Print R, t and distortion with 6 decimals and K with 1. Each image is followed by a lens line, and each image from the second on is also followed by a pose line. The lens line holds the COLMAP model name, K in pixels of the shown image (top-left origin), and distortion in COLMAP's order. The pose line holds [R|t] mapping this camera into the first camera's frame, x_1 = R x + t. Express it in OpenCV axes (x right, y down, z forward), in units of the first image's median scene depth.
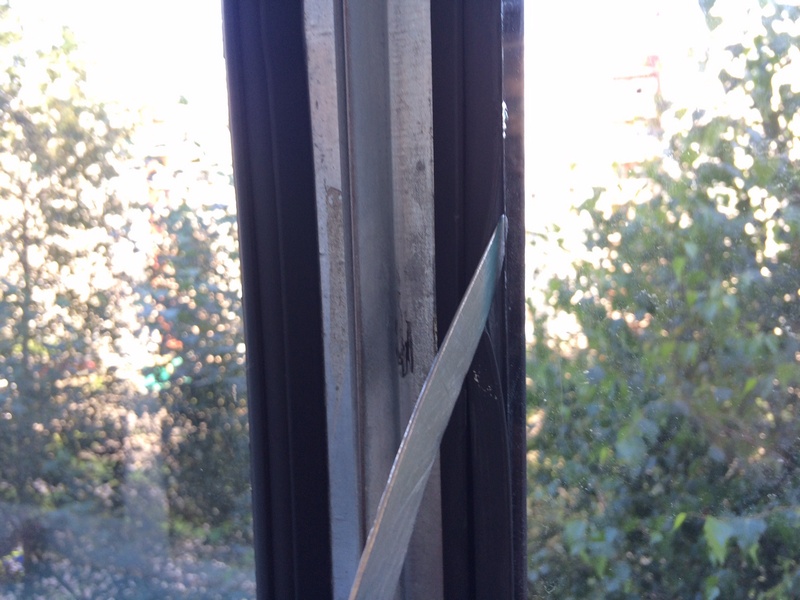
lens RADIAL K [[679.3, 0, 400.0], [0, 679.3, 300.0], [0, 0, 1]] dist [-0.008050, -0.005194]
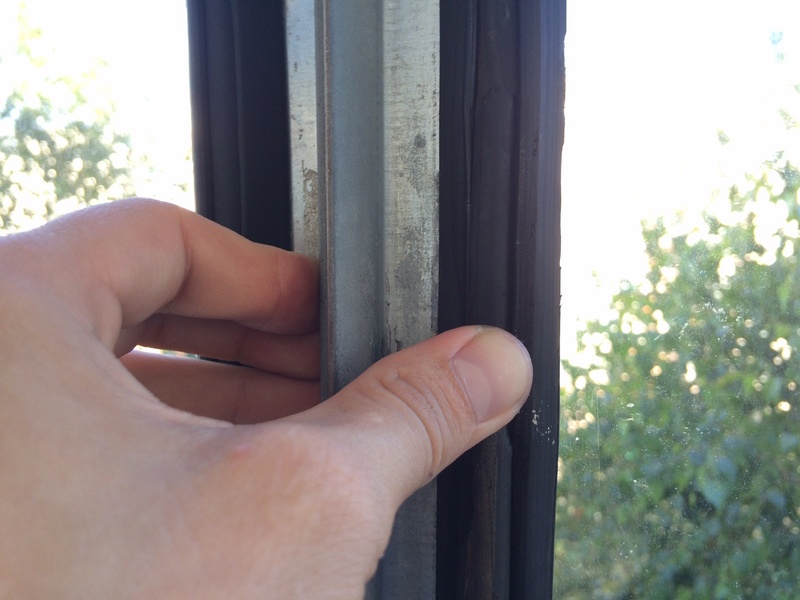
lens RADIAL K [[679.3, 0, 400.0], [0, 679.3, 300.0], [0, 0, 1]] dist [-0.008050, -0.005194]
pose [[0.998443, 0.037674, -0.041142, 0.043450], [-0.040082, 0.997431, -0.059378, 0.030373], [0.038799, 0.060935, 0.997387, 0.217448]]
